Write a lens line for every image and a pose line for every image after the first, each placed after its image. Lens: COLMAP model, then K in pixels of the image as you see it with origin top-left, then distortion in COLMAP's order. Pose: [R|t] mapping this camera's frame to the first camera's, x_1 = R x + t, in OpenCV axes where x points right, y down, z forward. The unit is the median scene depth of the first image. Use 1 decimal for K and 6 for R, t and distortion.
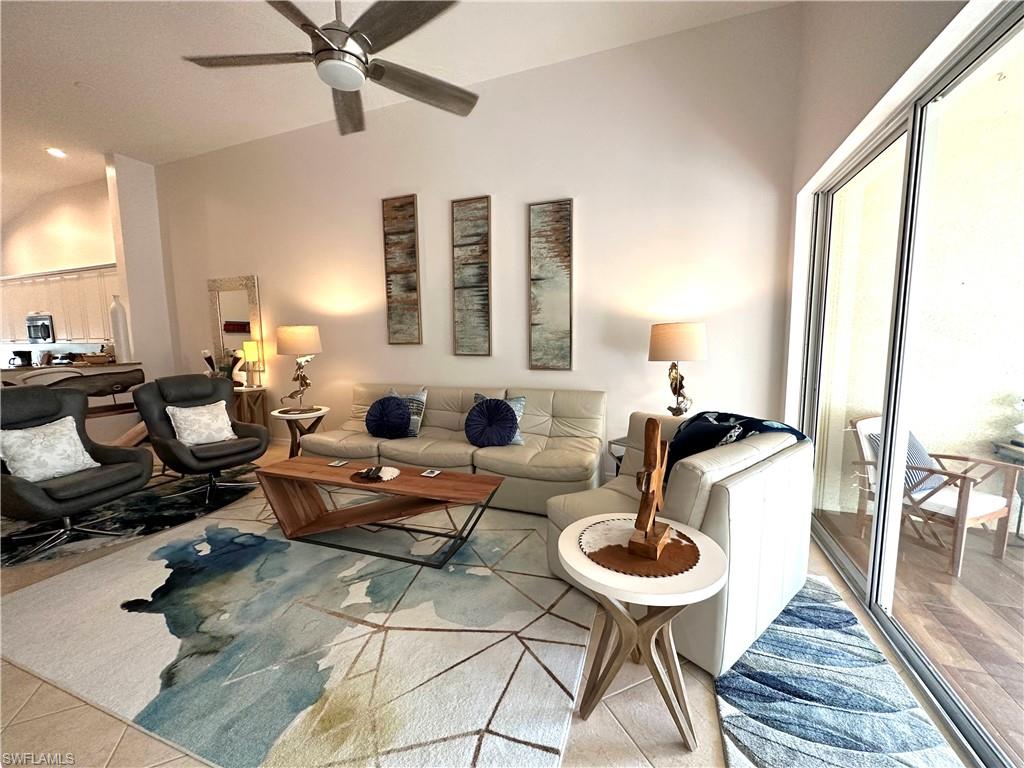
lens RADIAL K [[406.3, 0, 509.5], [0, 406.3, 383.6], [0, 0, 1]] dist [-0.001874, 0.000475]
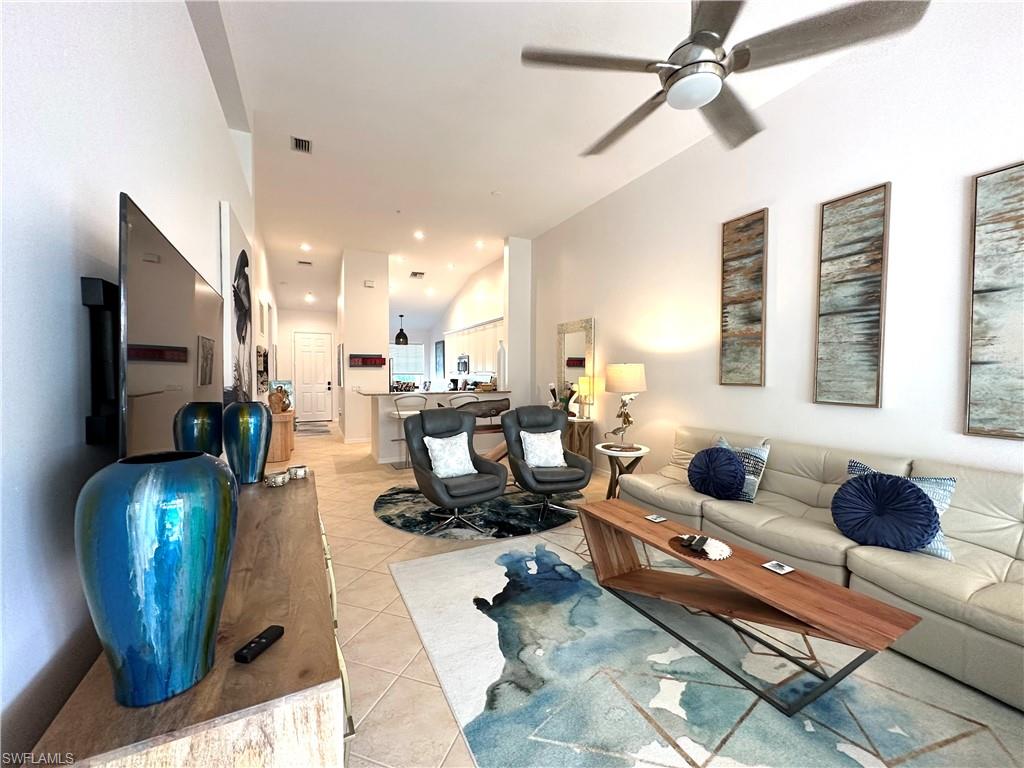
lens RADIAL K [[406.3, 0, 511.7], [0, 406.3, 384.3], [0, 0, 1]] dist [-0.001874, 0.000475]
pose [[0.734702, 0.033953, -0.677540, -0.046996], [-0.086144, 0.995331, -0.043534, -0.028270], [0.672898, 0.090350, 0.734197, 0.079856]]
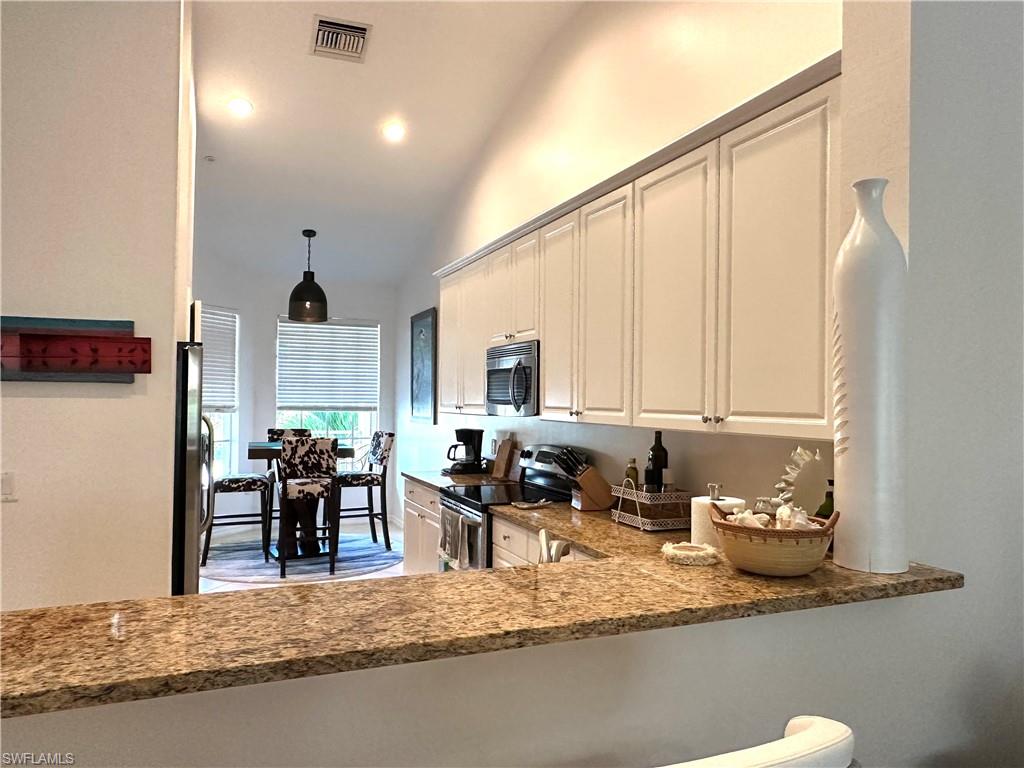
lens RADIAL K [[700.0, 0, 510.9], [0, 700.0, 385.7], [0, 0, 1]] dist [-0.002679, -0.000484]
pose [[0.695768, 0.003135, -0.718259, -1.318027], [-0.096732, 0.991289, -0.089377, -0.133246], [0.711723, 0.131665, 0.690011, 1.058943]]
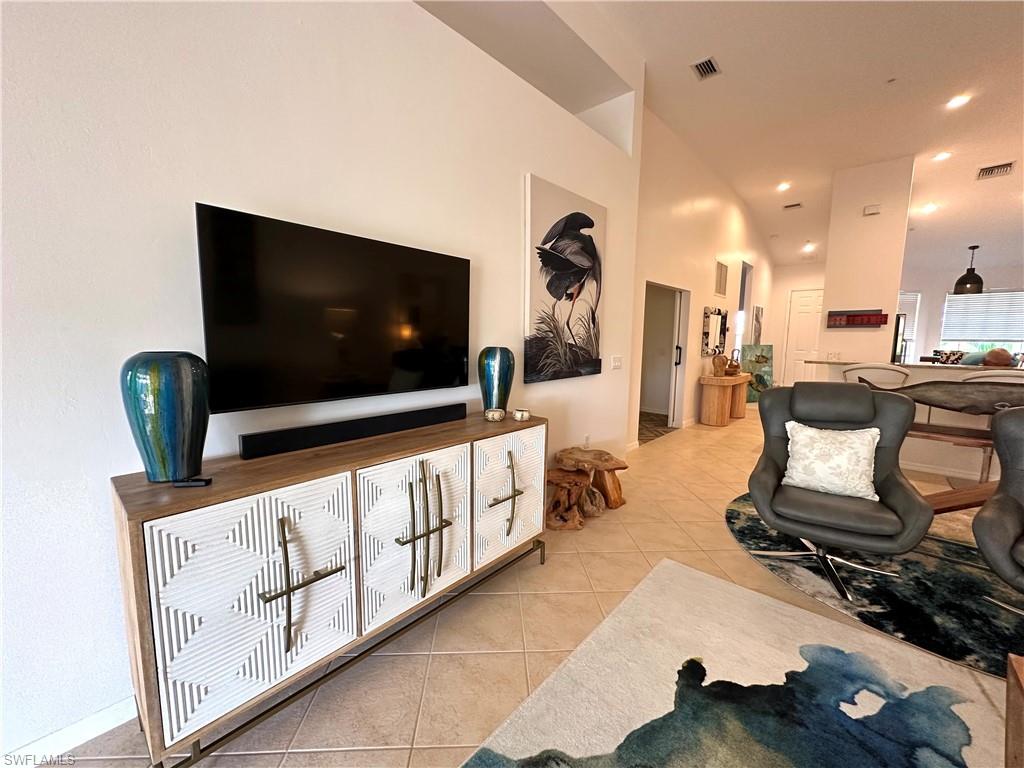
lens RADIAL K [[406.3, 0, 512.3], [0, 406.3, 385.5], [0, 0, 1]] dist [-0.001874, 0.000475]
pose [[-0.365085, 0.118864, -0.923355, -0.088311], [-0.107018, 0.979883, 0.168454, -0.050974], [0.924803, 0.160315, -0.345020, 0.519360]]
